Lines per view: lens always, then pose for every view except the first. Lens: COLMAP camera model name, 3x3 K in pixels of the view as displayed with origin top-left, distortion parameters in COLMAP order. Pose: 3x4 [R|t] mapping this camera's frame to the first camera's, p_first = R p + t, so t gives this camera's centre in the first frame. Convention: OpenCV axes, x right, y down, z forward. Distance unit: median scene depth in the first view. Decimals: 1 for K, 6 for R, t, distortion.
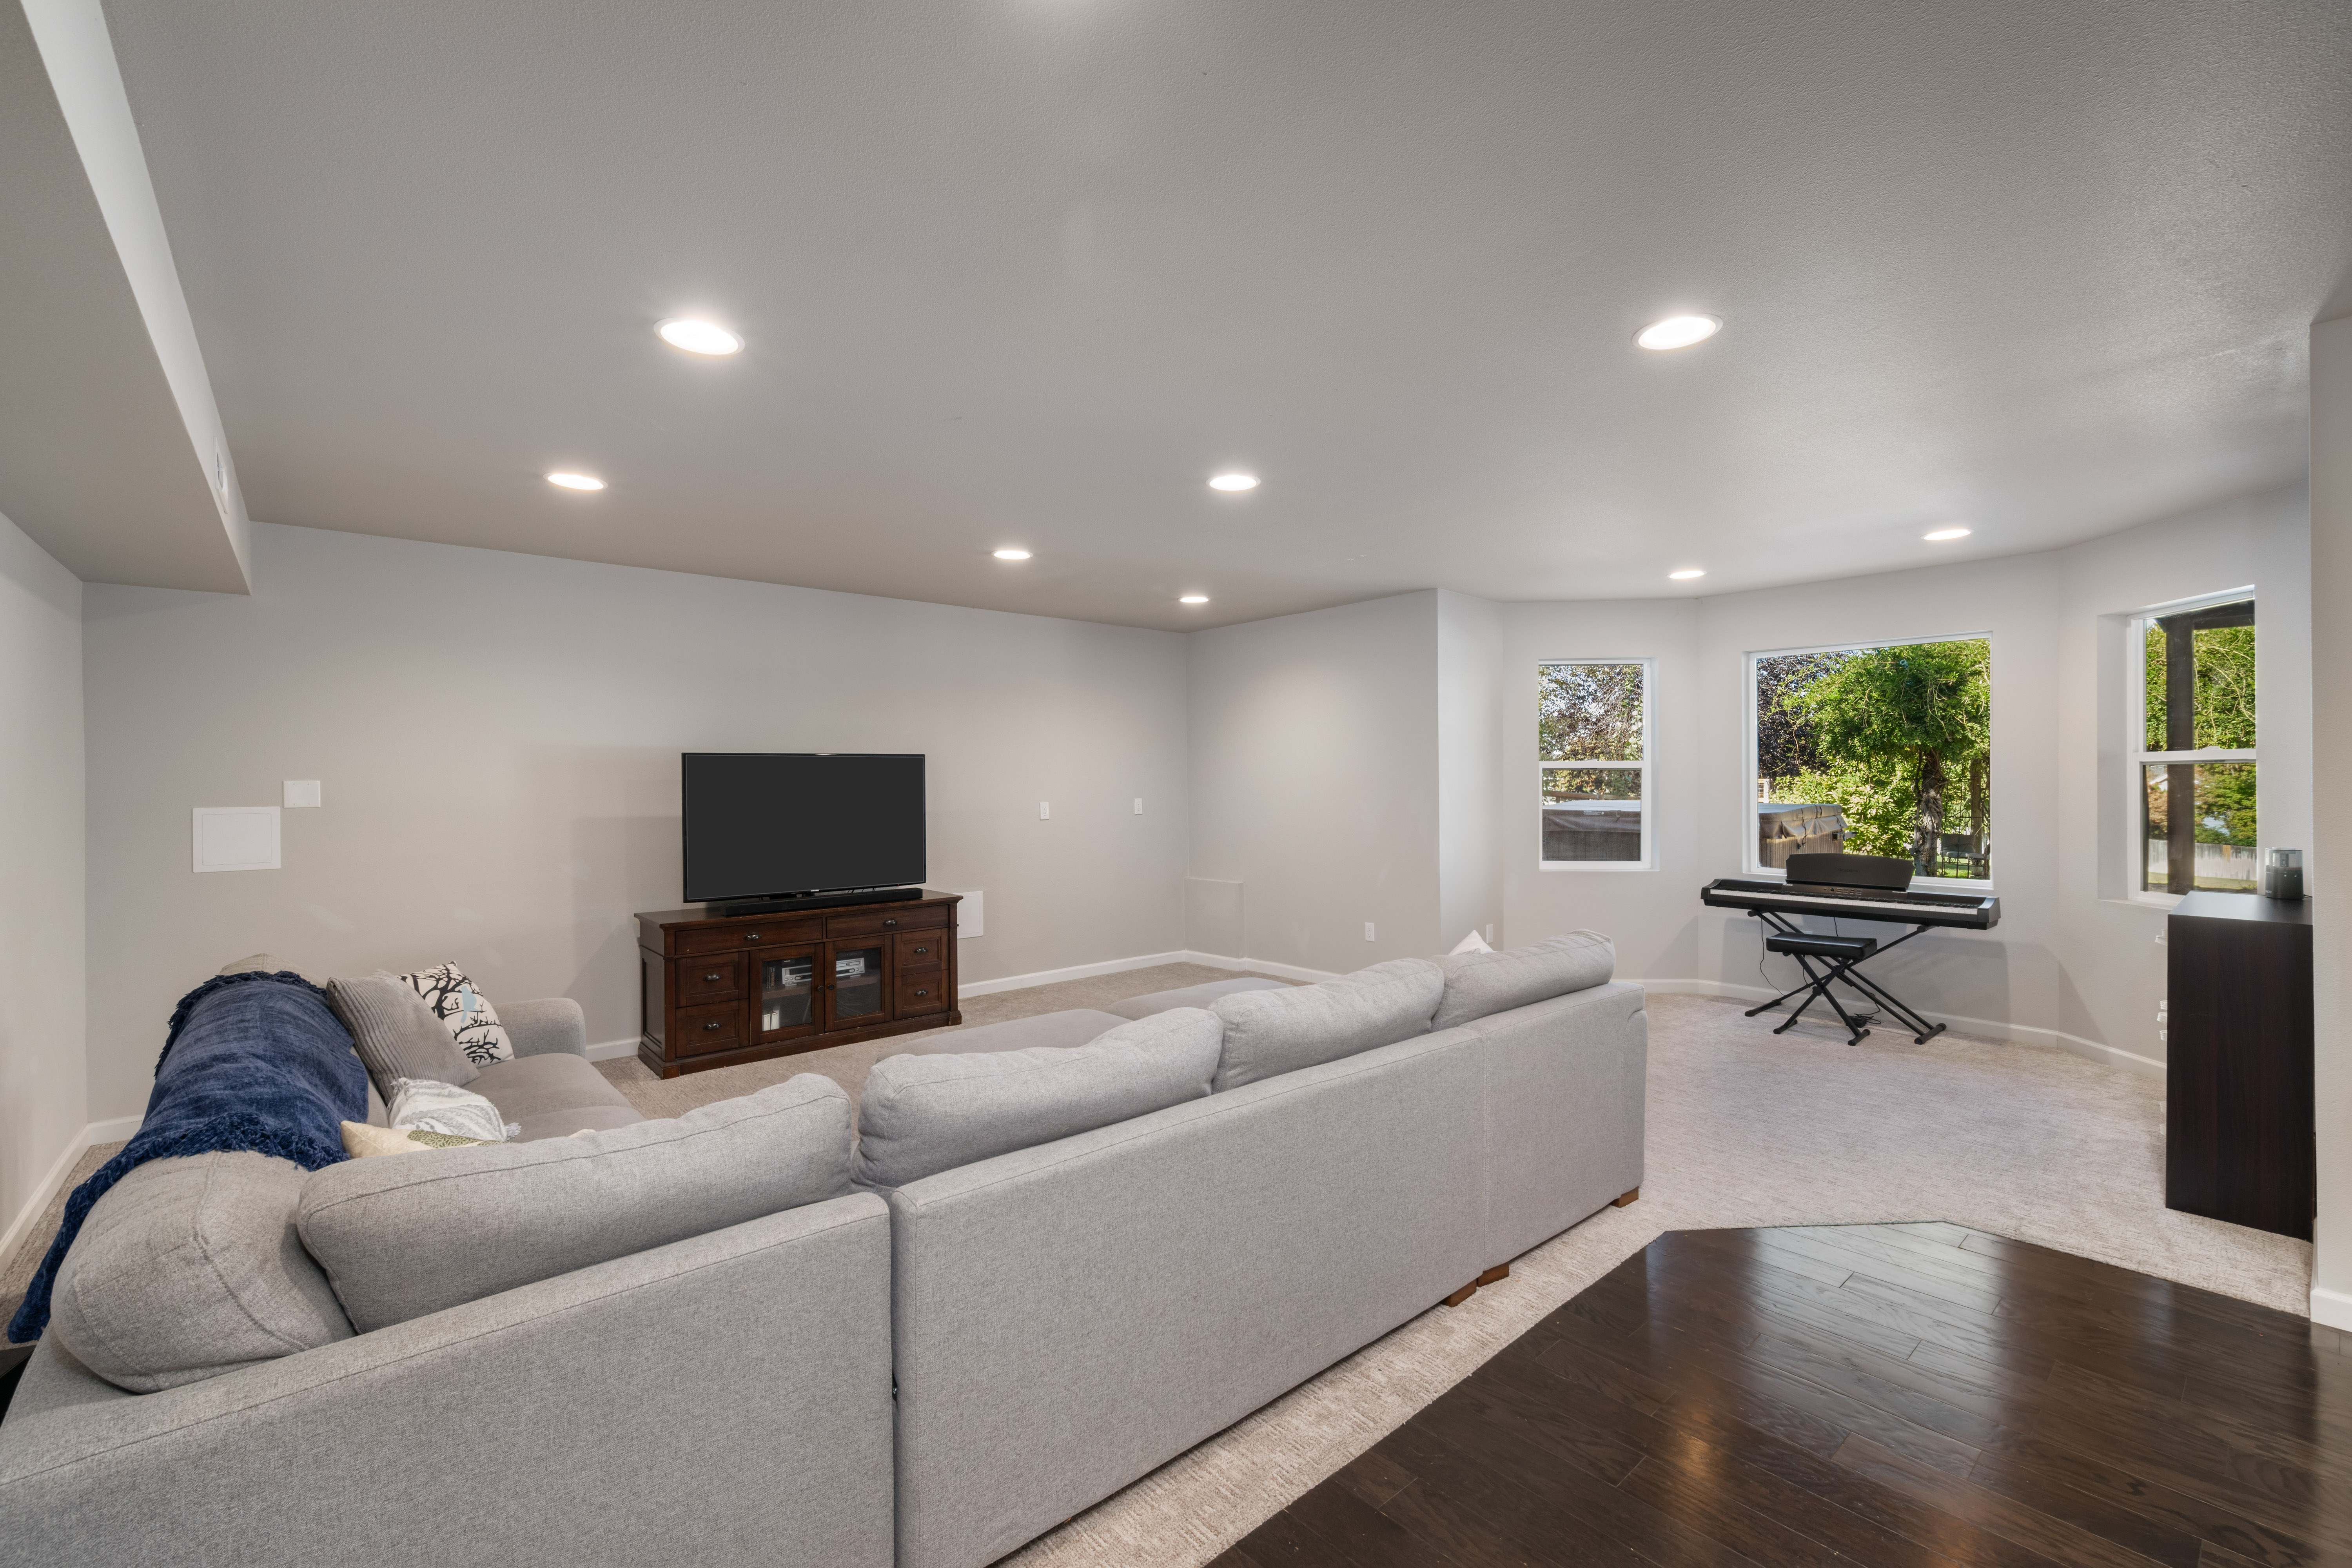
lens RADIAL K [[991.3, 0, 1170.6], [0, 991.3, 792.4], [0, 0, 1]] dist [0.001199, -0.000010]
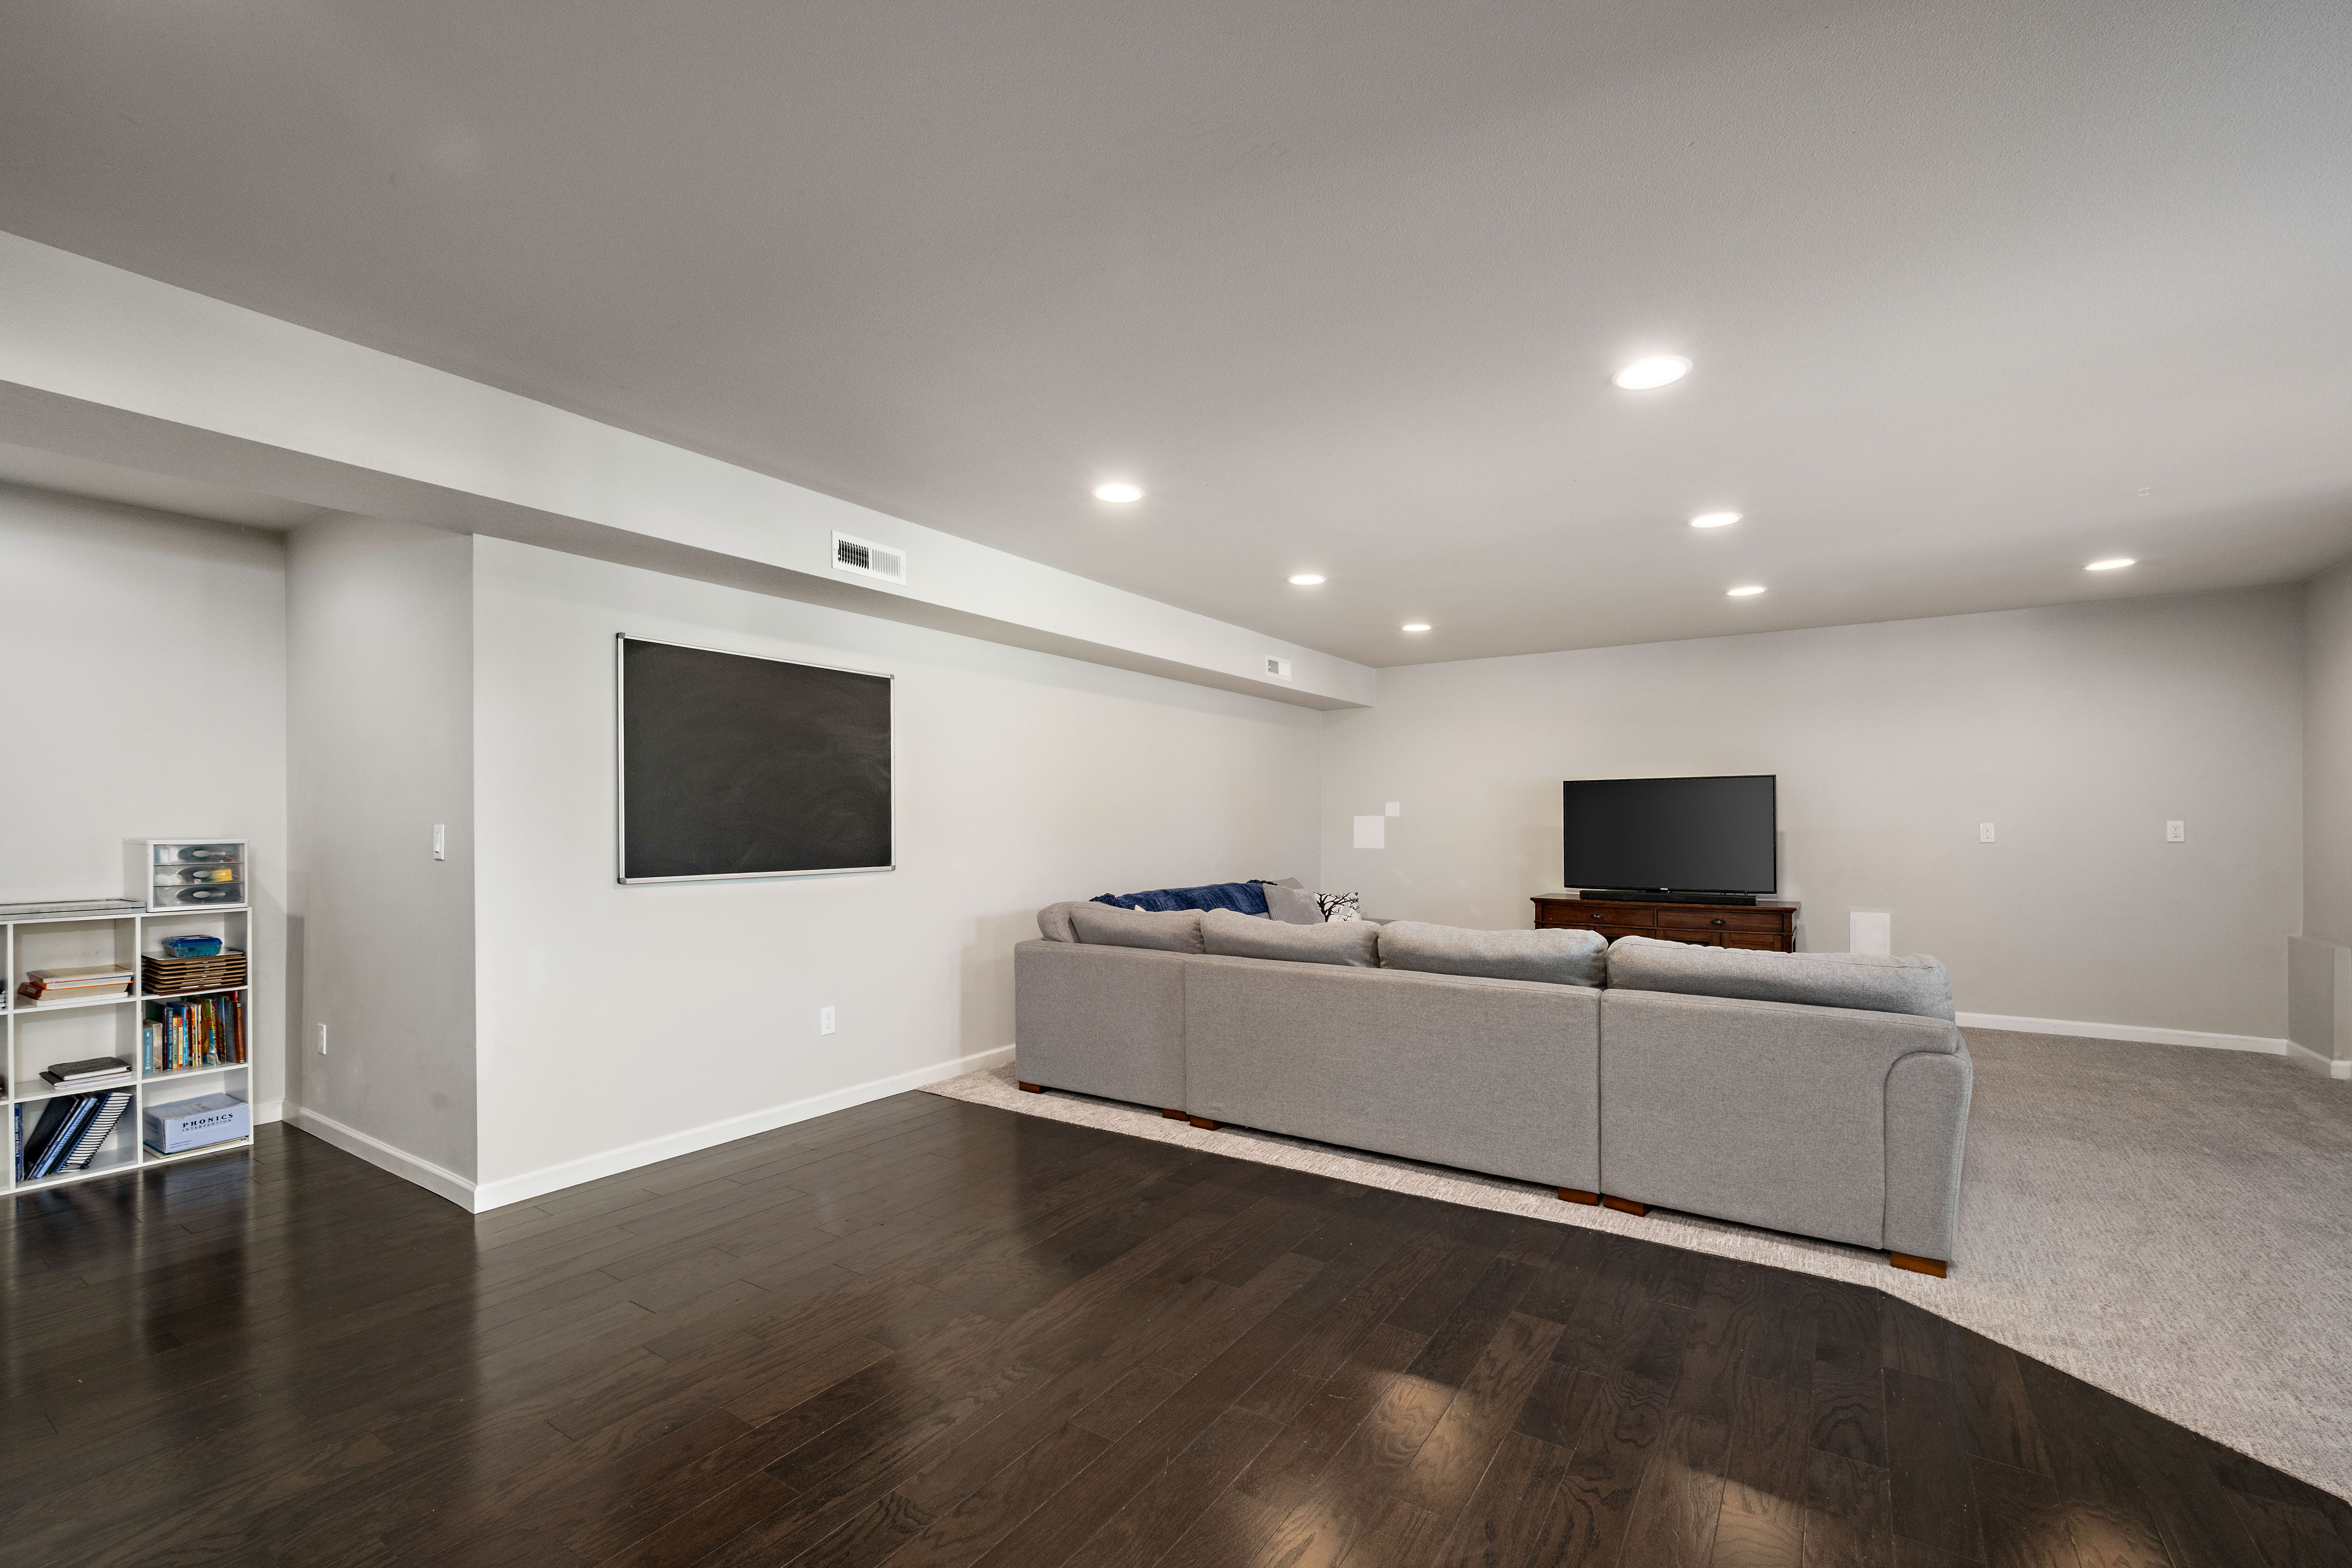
lens RADIAL K [[1011.9, 0, 1181.7], [0, 1011.9, 818.1], [0, 0, 1]] dist [-0.000236, -0.000052]
pose [[0.269150, 0.005520, -0.963082, 0.792156], [-0.010337, 0.999943, 0.002843, 0.015644], [0.963043, 0.009190, 0.269192, 0.096570]]
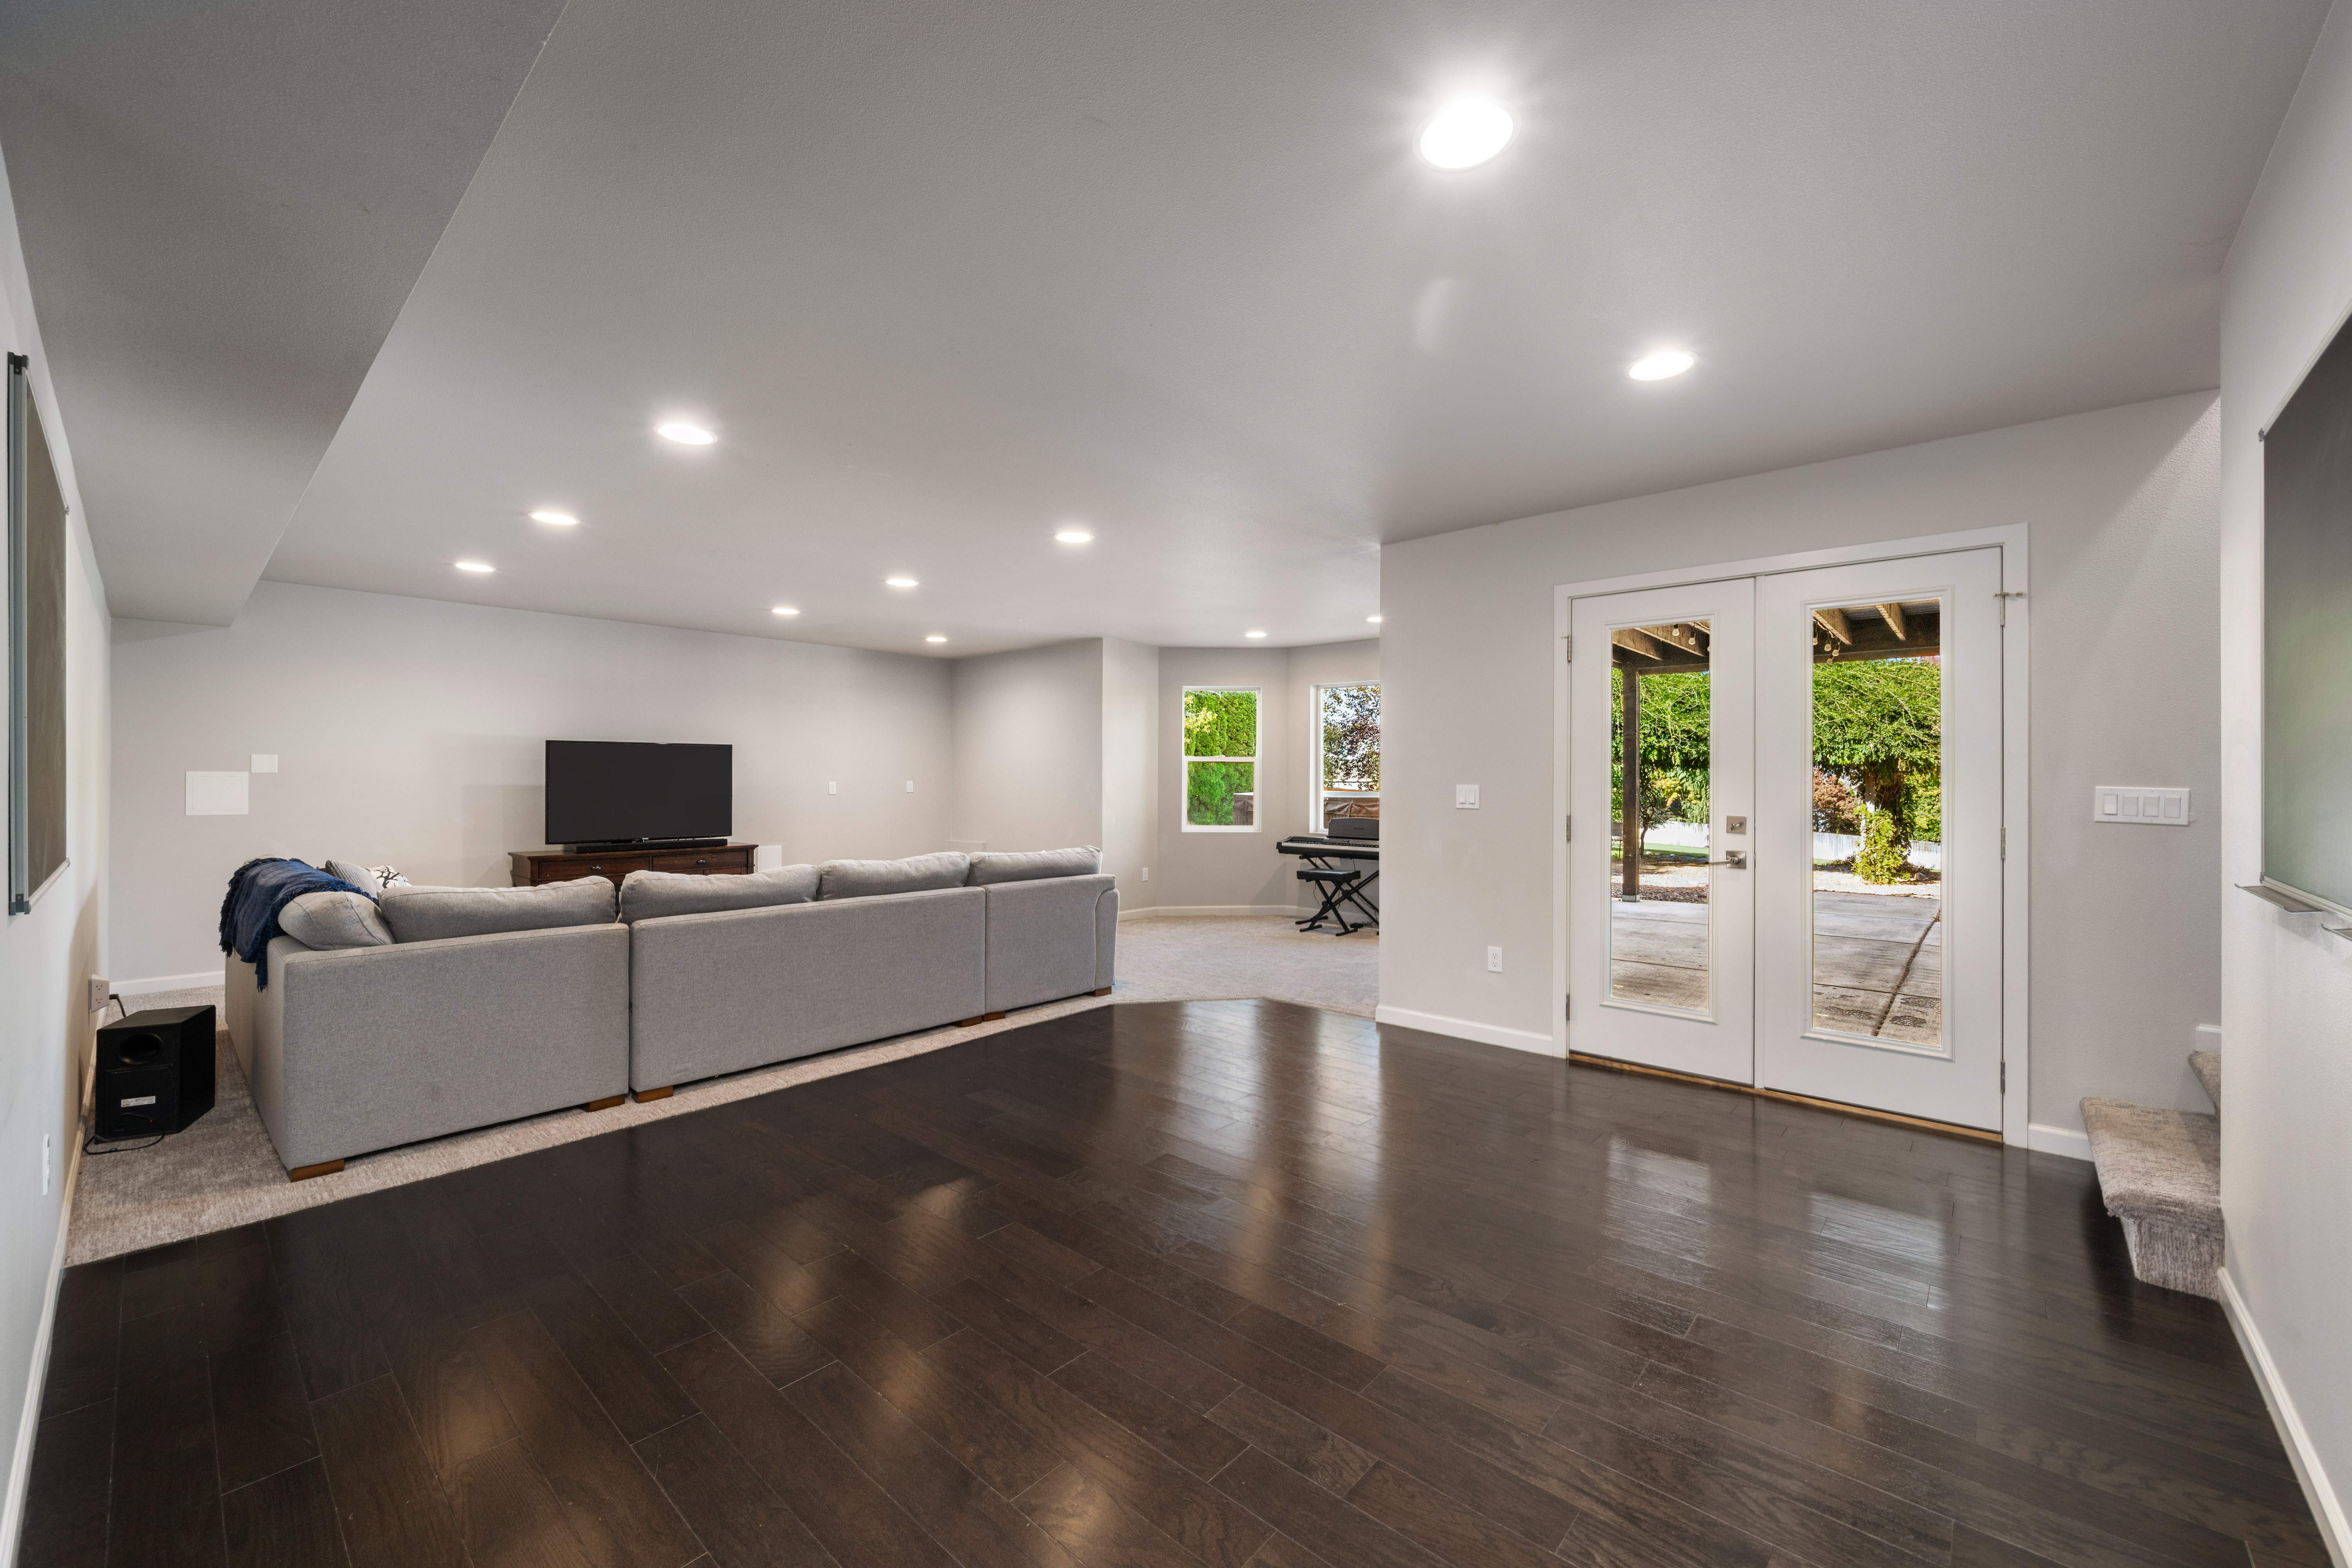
lens RADIAL K [[933.8, 0, 1176.0], [0, 933.8, 784.0], [0, 0, 1]] dist [-0.000433, -0.000219]
pose [[0.991677, 0.009889, 0.128370, 0.257650], [-0.008796, 0.999920, -0.009075, 0.029879], [-0.128449, 0.007870, 0.991685, -0.492998]]
